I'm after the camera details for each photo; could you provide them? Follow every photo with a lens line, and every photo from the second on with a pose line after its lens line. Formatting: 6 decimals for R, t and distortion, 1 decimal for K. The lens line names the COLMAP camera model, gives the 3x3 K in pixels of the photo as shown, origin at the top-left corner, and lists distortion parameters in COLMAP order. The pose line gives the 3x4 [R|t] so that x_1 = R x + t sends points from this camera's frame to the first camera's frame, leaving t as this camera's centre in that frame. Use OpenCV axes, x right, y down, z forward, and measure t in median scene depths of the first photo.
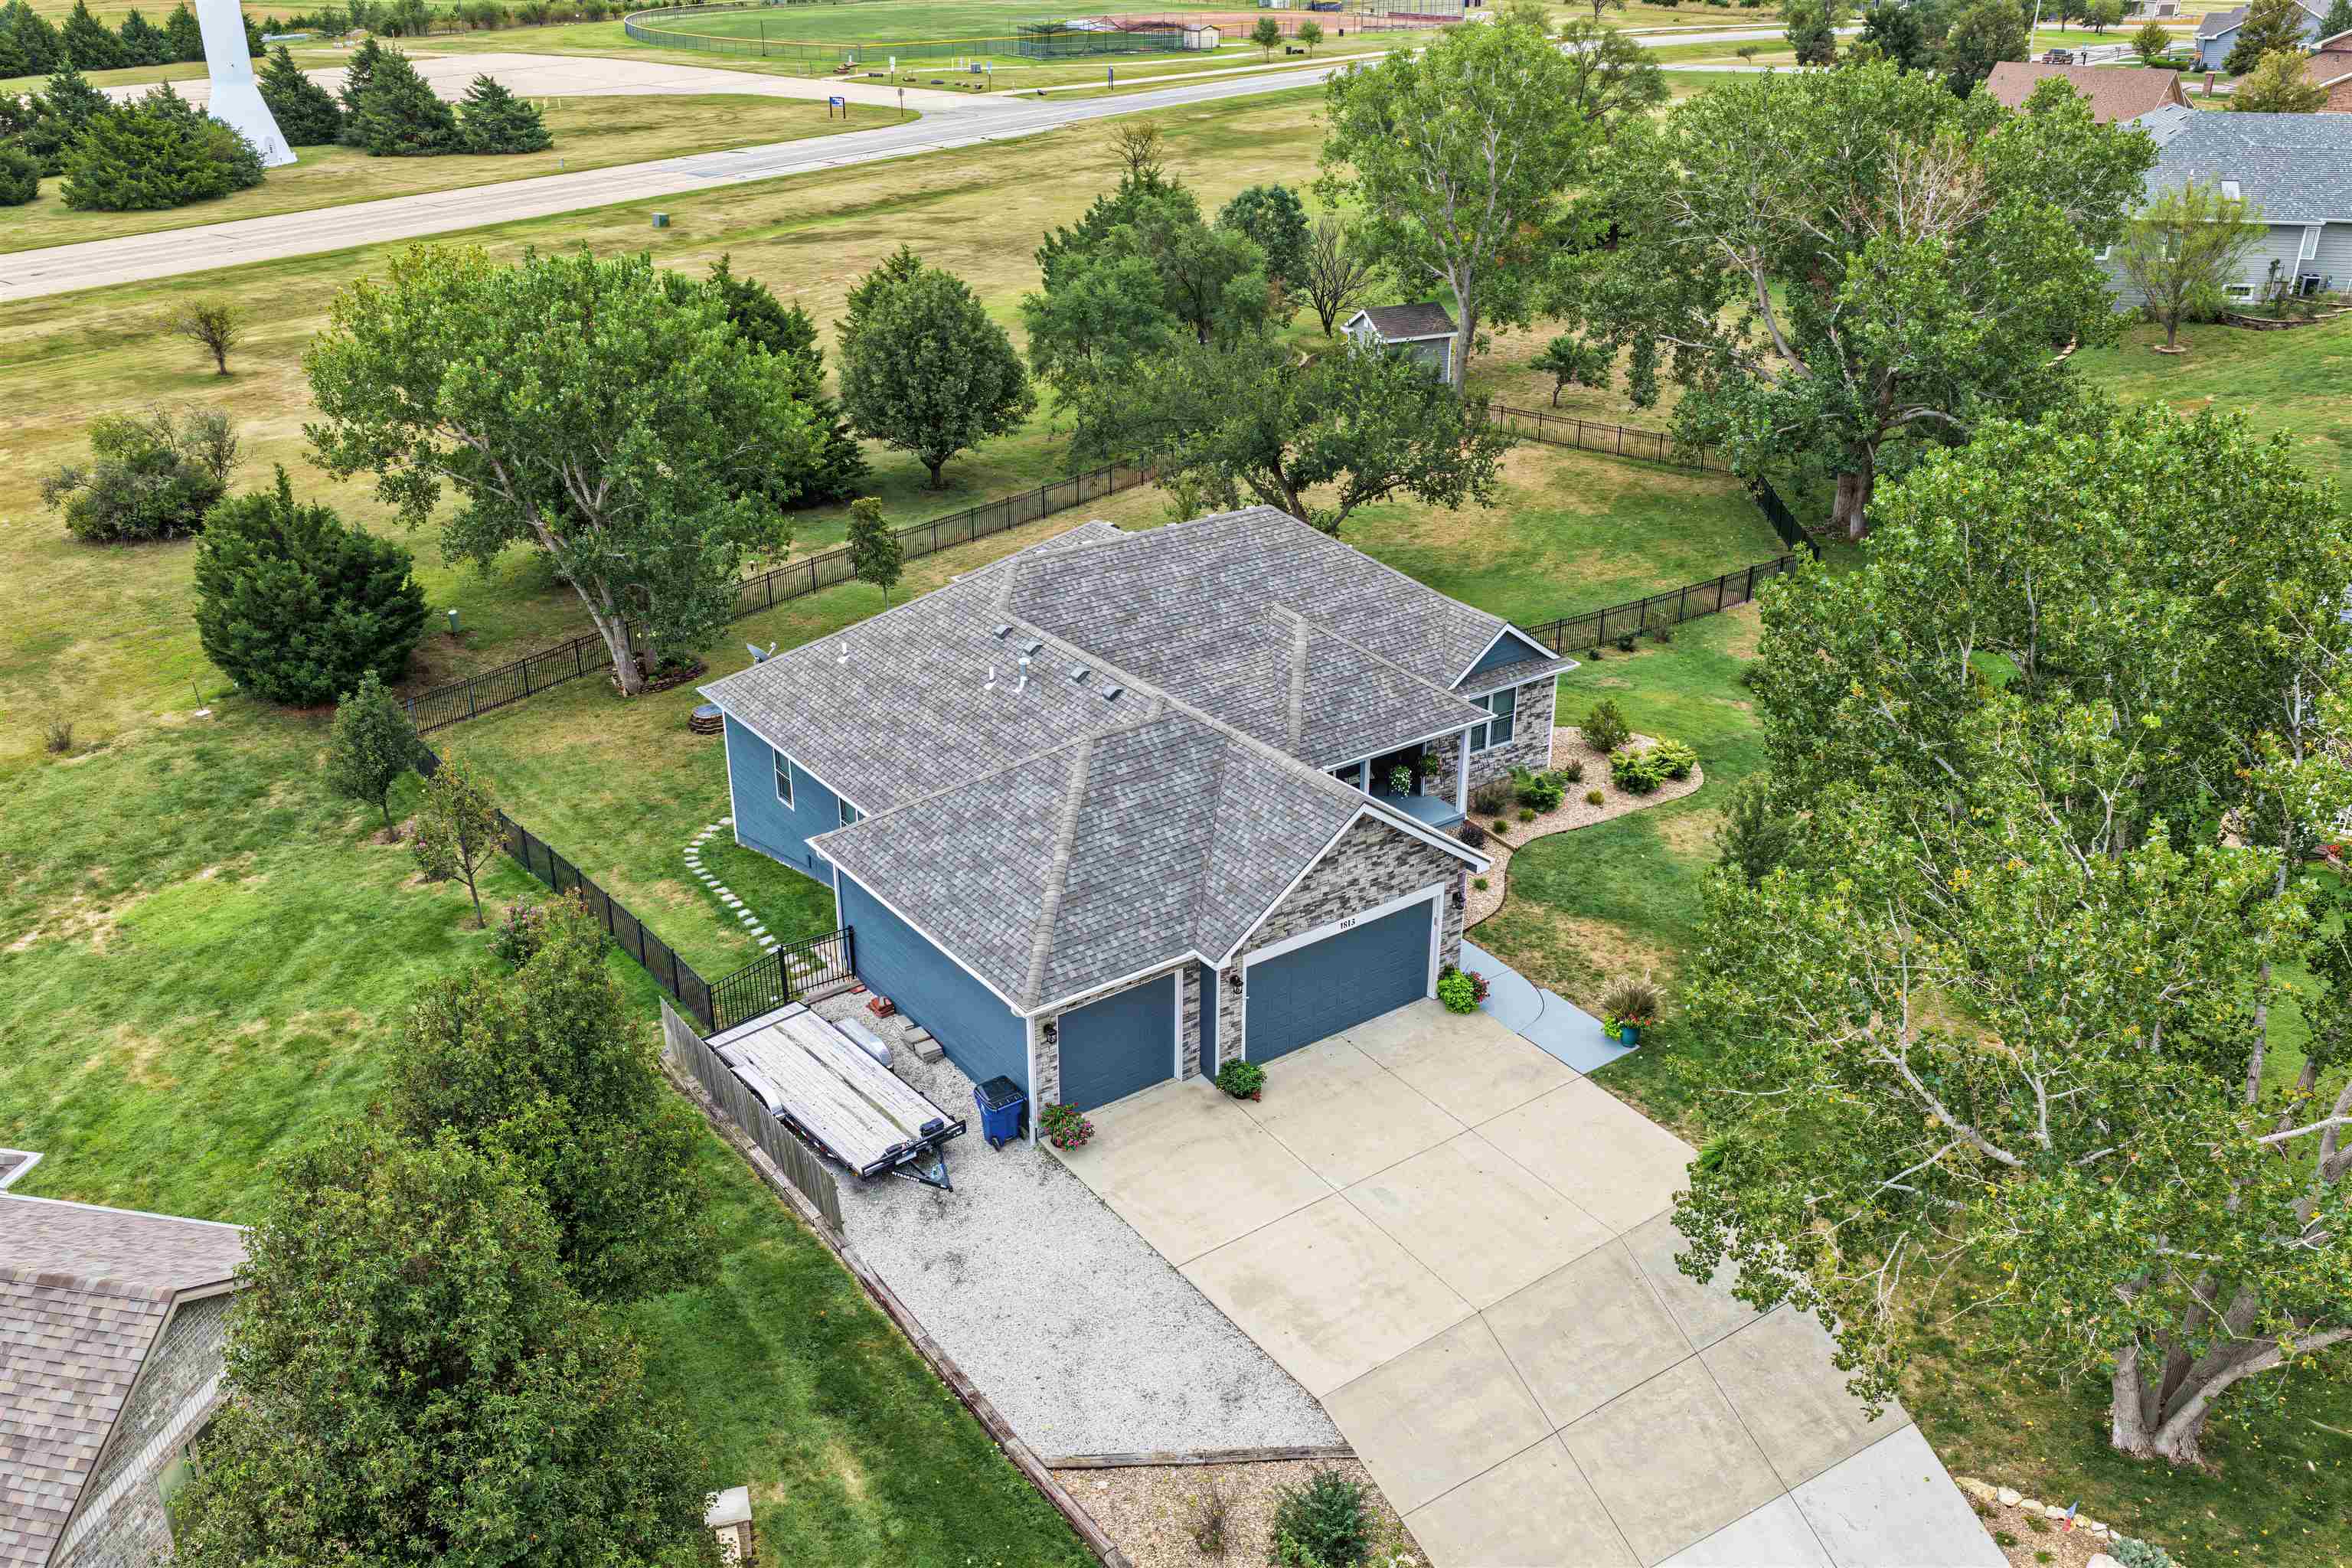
lens RADIAL K [[1953.3, 0, 1187.2], [0, 1953.3, 782.5], [0, 0, 1]] dist [-0.005690, 0.010761]
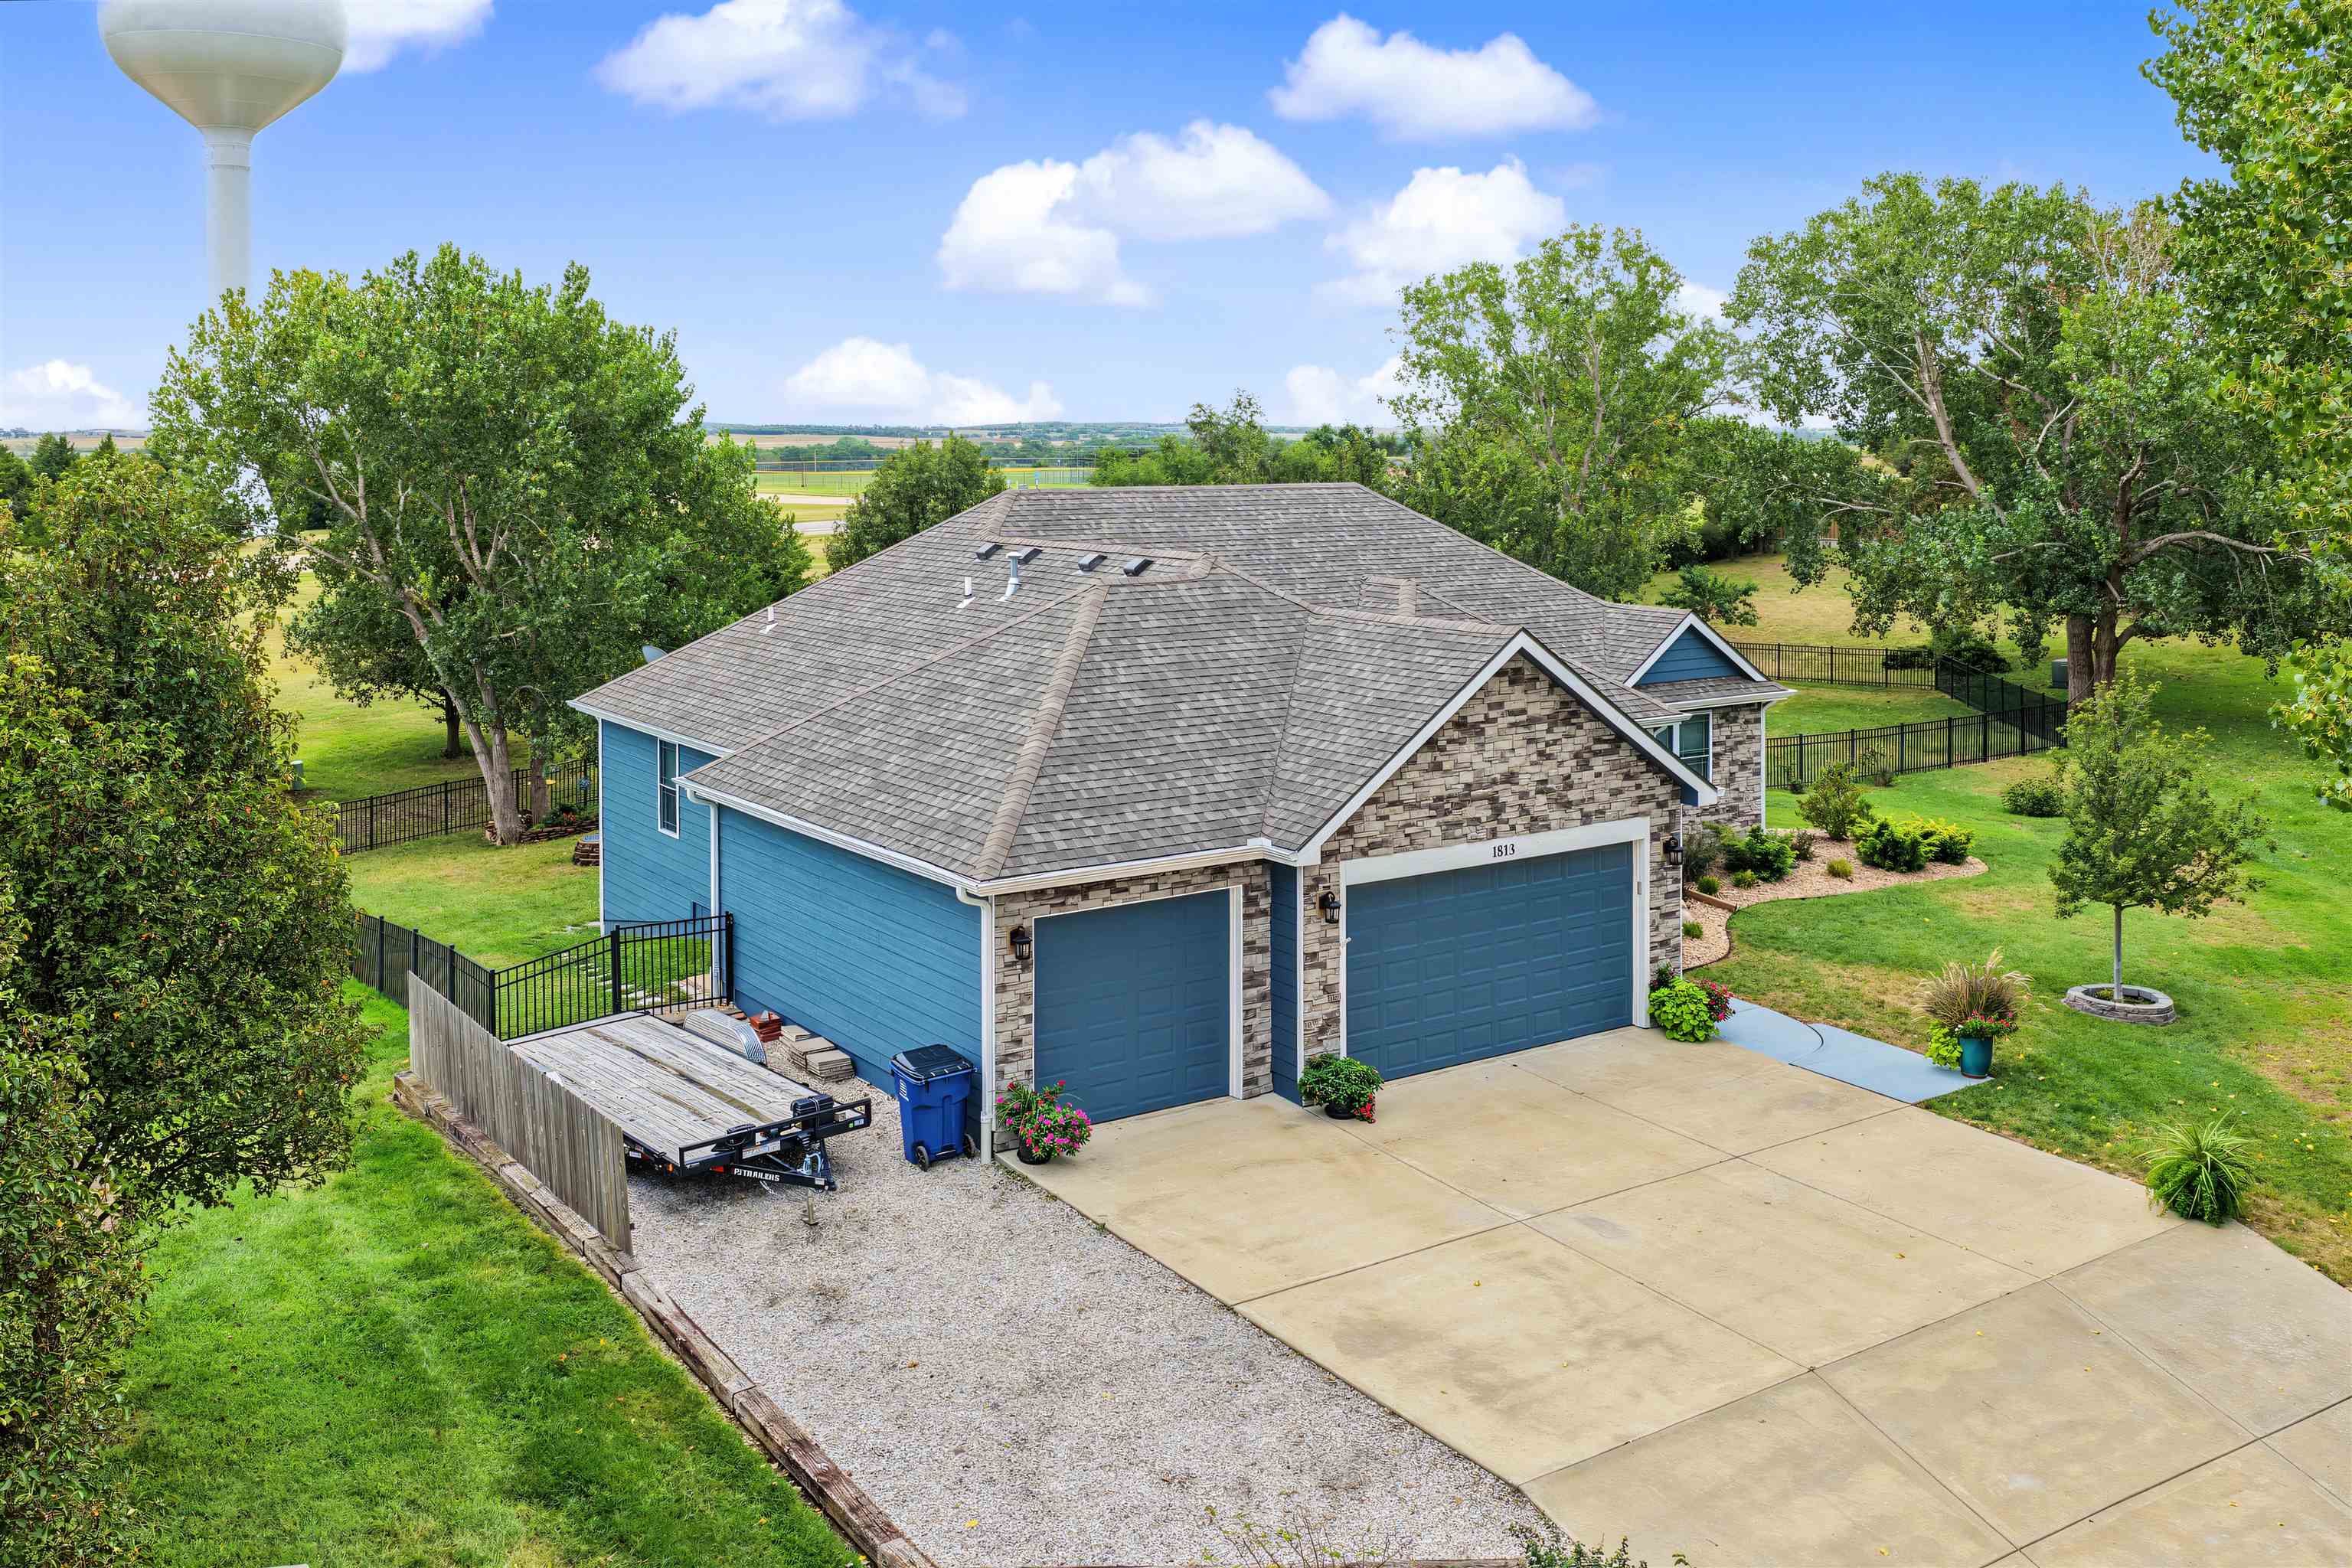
lens RADIAL K [[1953.3, 0, 1187.2], [0, 1953.3, 782.5], [0, 0, 1]] dist [-0.005690, 0.010761]
pose [[0.999513, -0.005874, -0.030653, -0.000508], [-0.006954, 0.915531, -0.402188, 0.313983], [0.030426, 0.402205, 0.915044, 0.421502]]
